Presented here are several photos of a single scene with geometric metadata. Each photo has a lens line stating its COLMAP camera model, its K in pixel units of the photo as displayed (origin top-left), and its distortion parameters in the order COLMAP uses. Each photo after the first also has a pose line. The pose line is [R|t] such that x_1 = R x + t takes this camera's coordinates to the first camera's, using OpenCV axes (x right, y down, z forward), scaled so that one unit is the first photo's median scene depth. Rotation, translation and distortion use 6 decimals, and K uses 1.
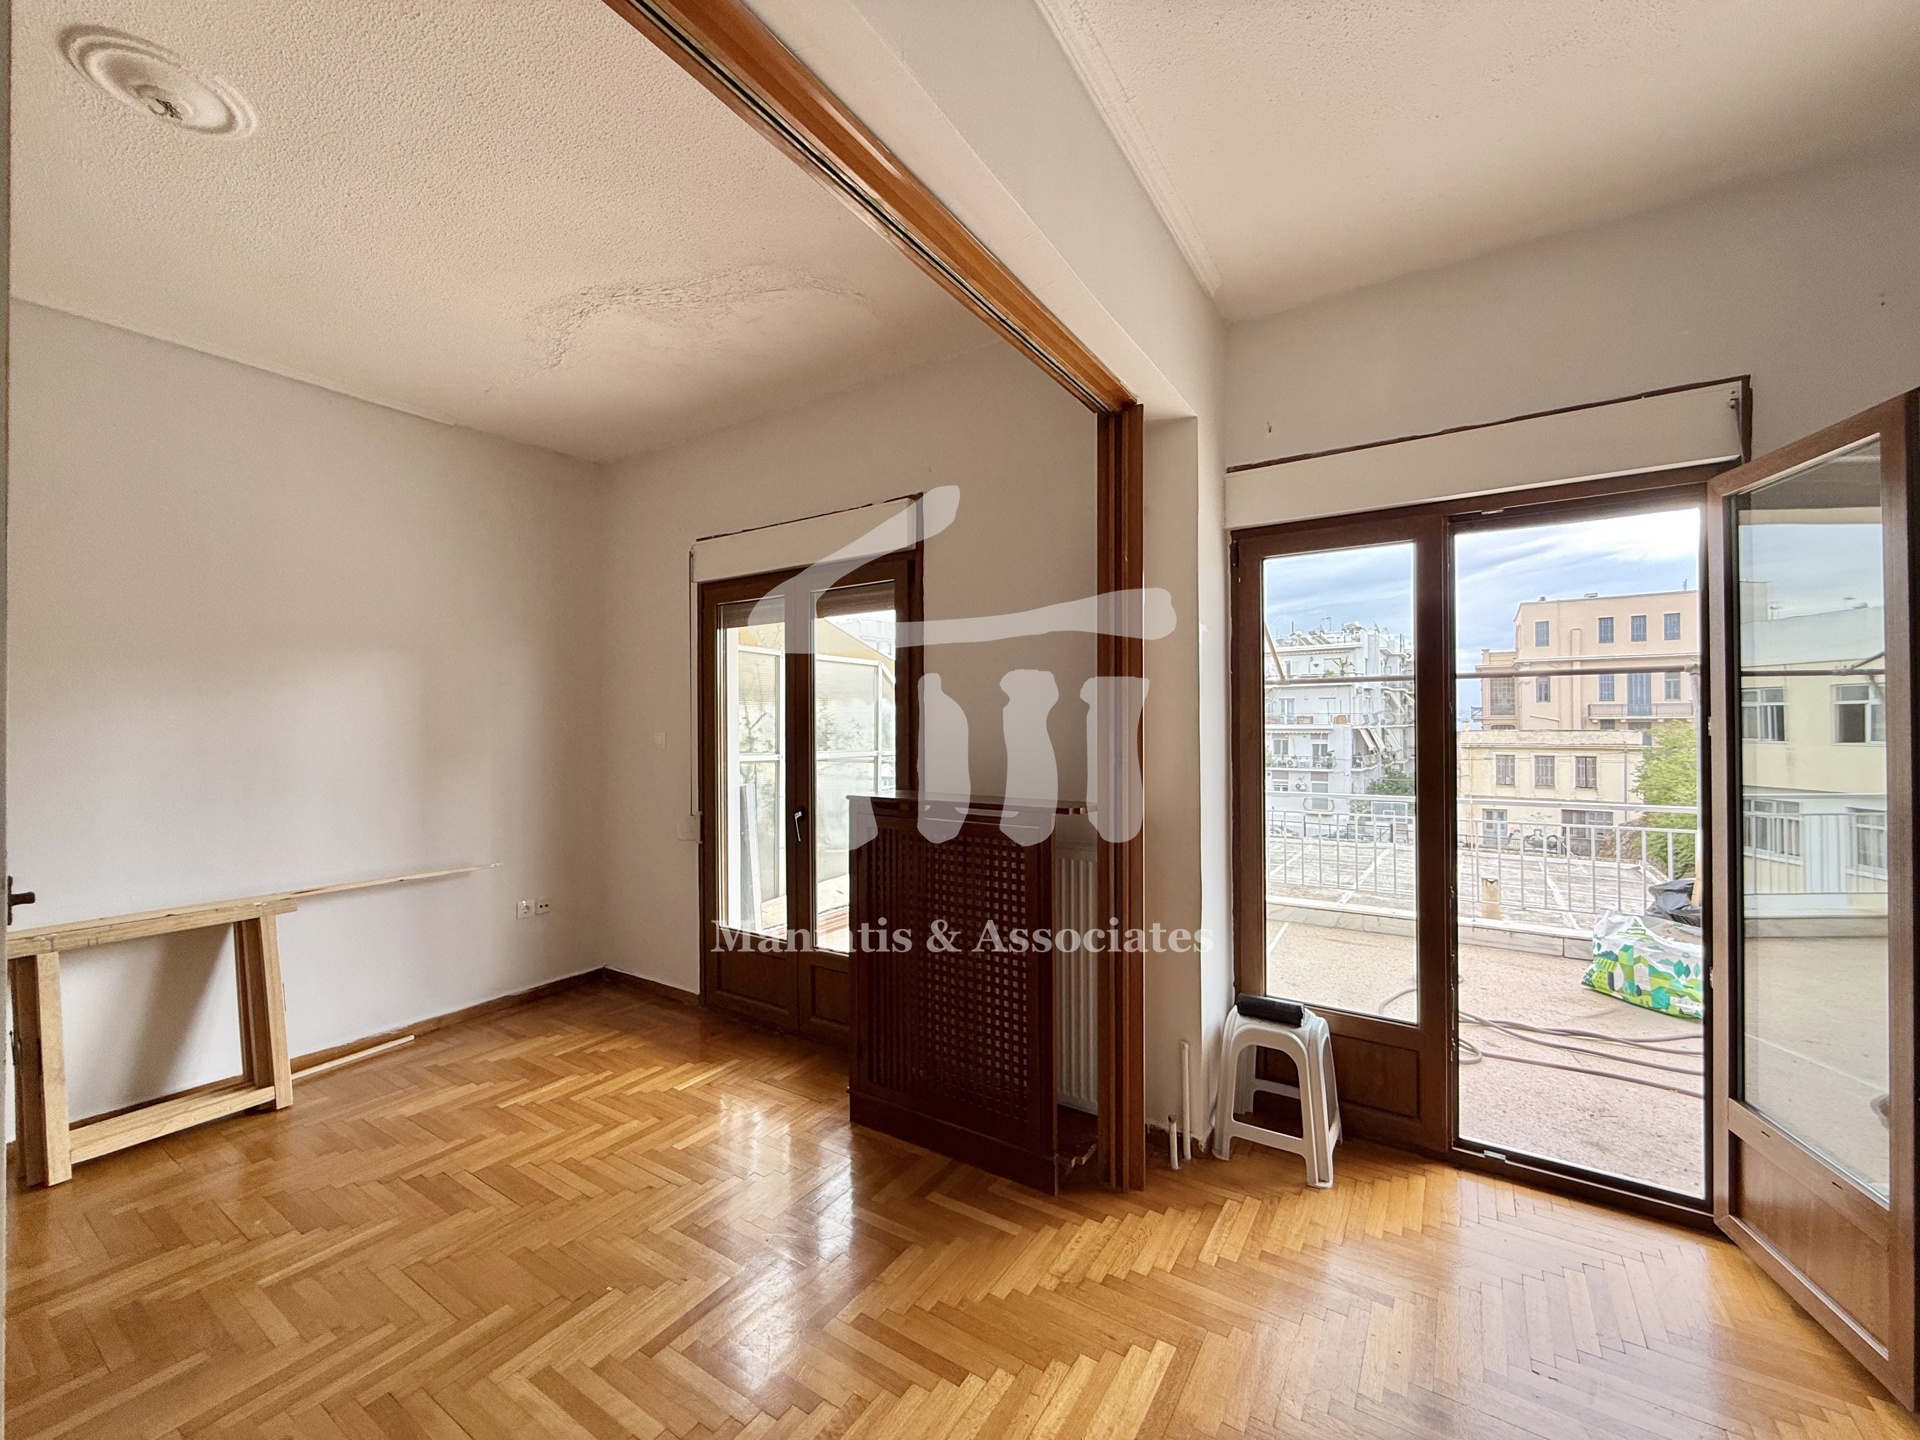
lens RADIAL K [[767.1, 0, 960.0], [0, 767.1, 720.3], [0, 0, 1]] dist [-0.000285, 0.000030]
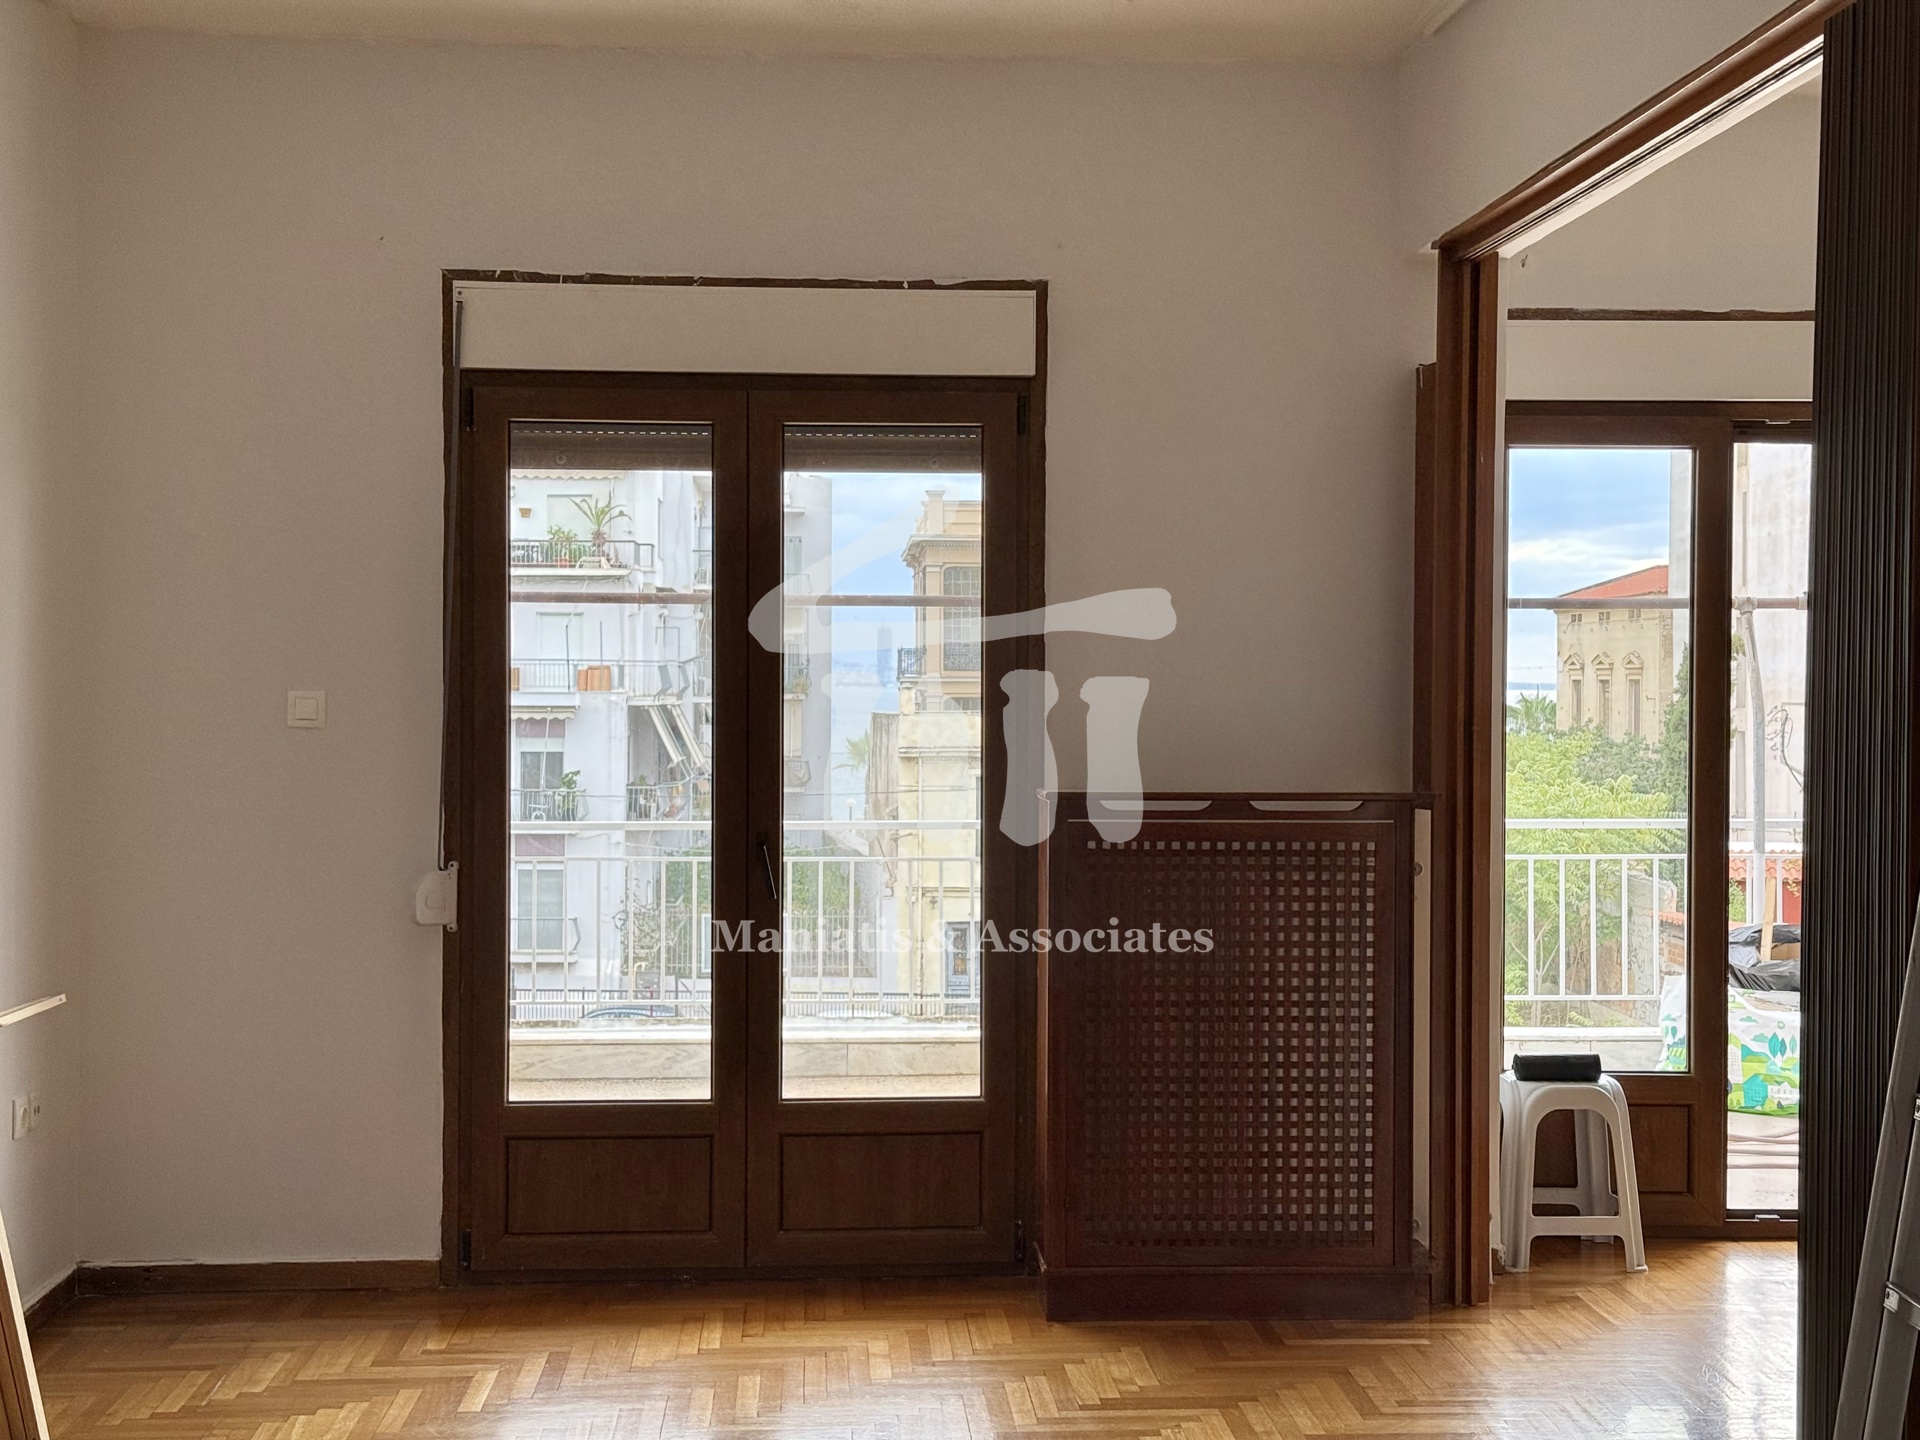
lens RADIAL K [[2628.1, 0, 965.5], [0, 2628.1, 727.7], [0, 0, 1]] dist [0.121793, 0.000000]
pose [[0.801978, -0.000109, 0.597354, -1.158409], [-0.010997, 0.999828, 0.014947, 0.011933], [-0.597253, -0.018556, 0.801838, -0.516272]]
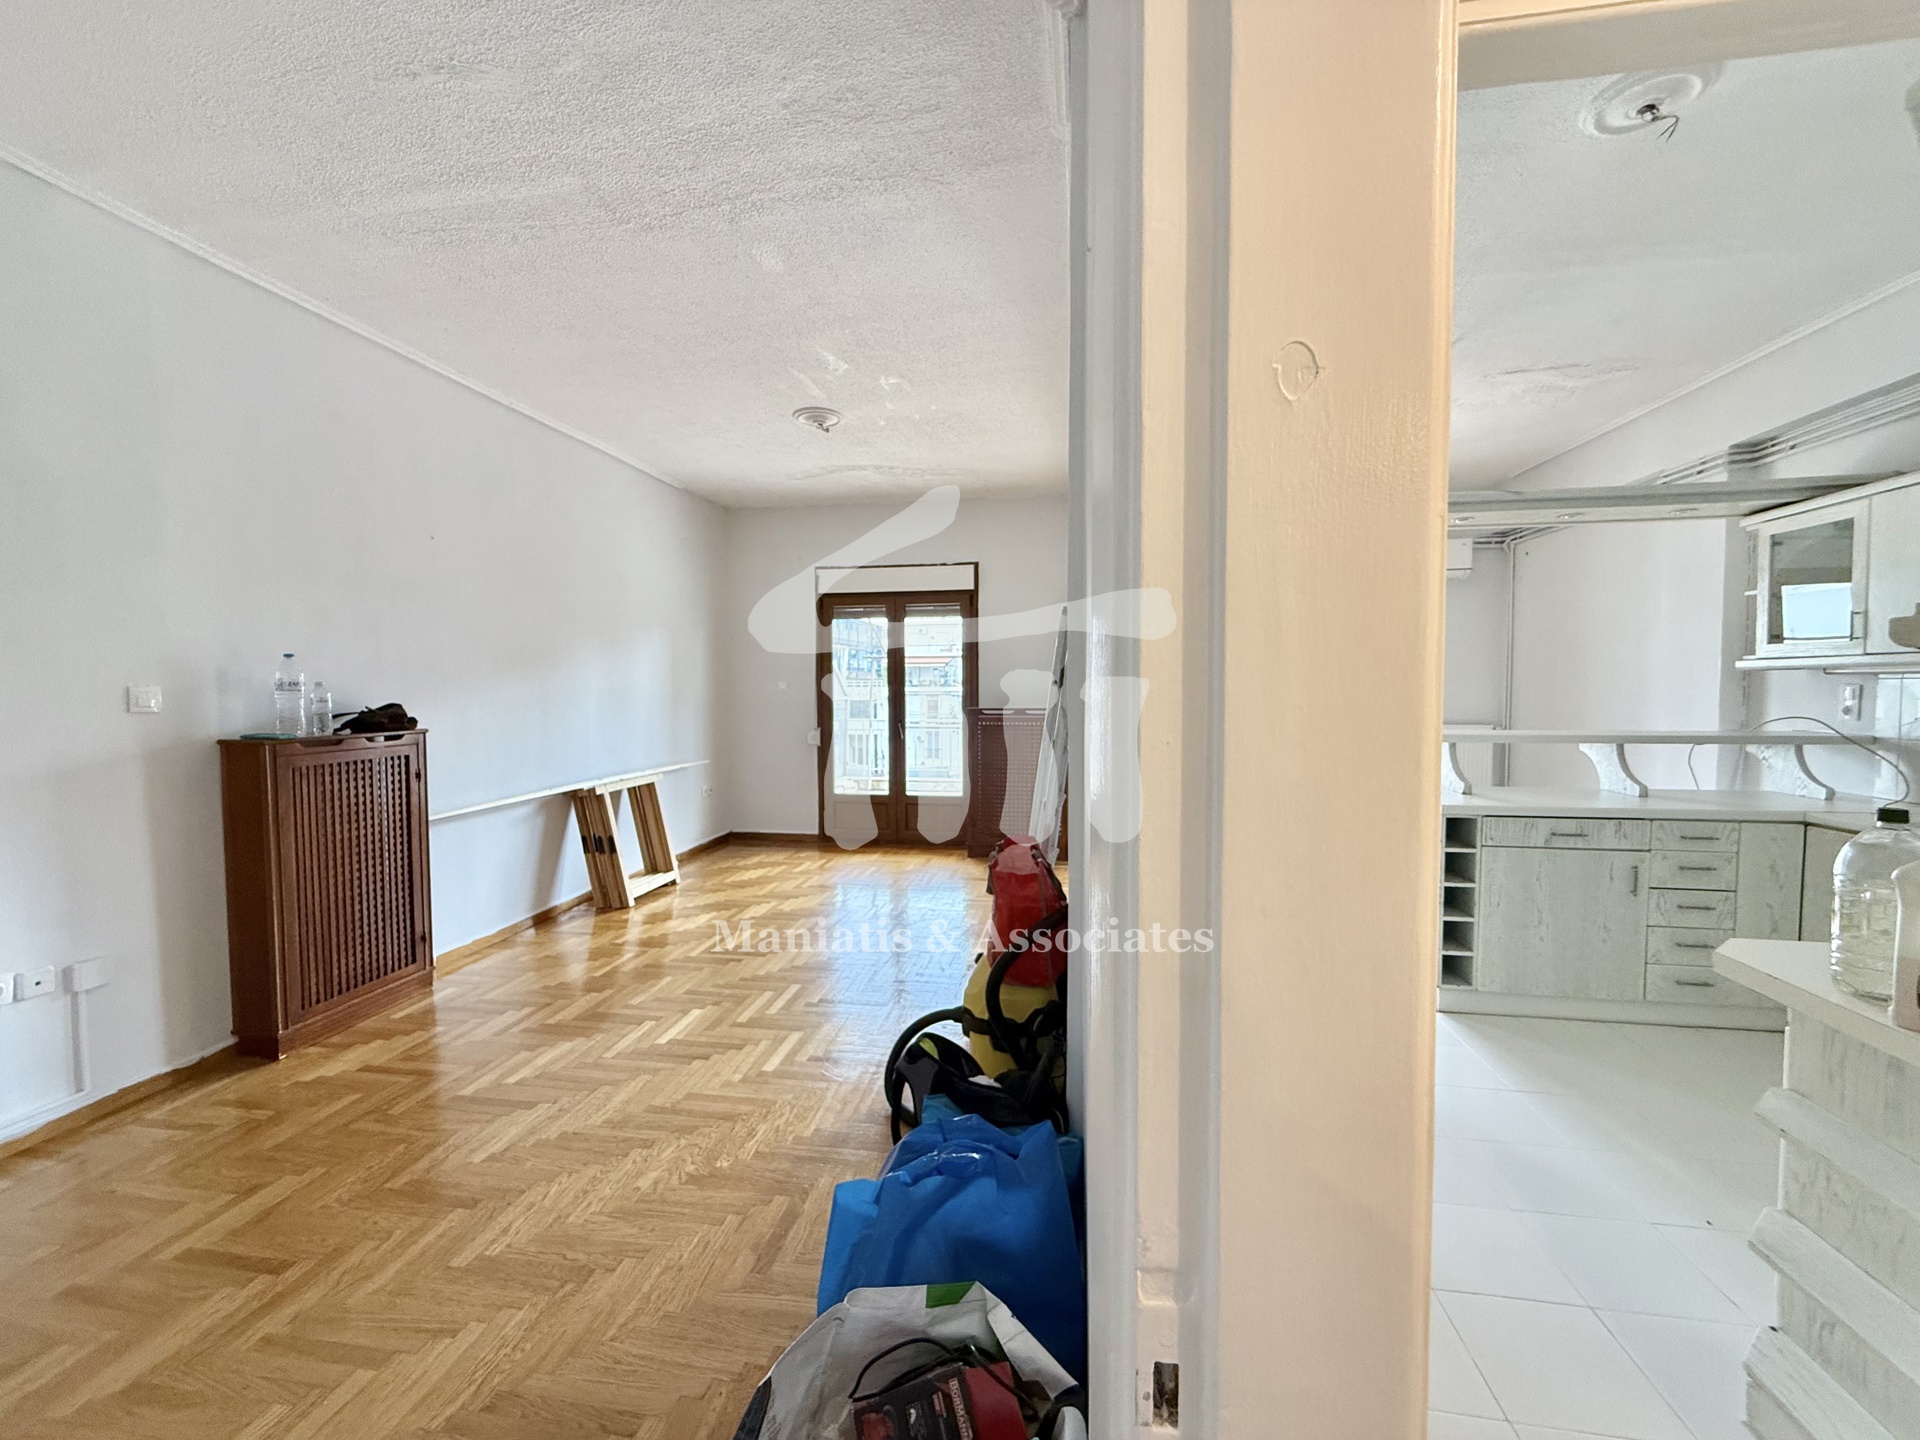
lens RADIAL K [[767.1, 0, 957.7], [0, 767.1, 720.0], [0, 0, 1]] dist [-0.000285, 0.000030]
pose [[0.916059, -0.015080, 0.400761, -0.813126], [-0.004047, 0.998894, 0.046837, 0.023179], [-0.401024, -0.044527, 0.914985, -0.754982]]
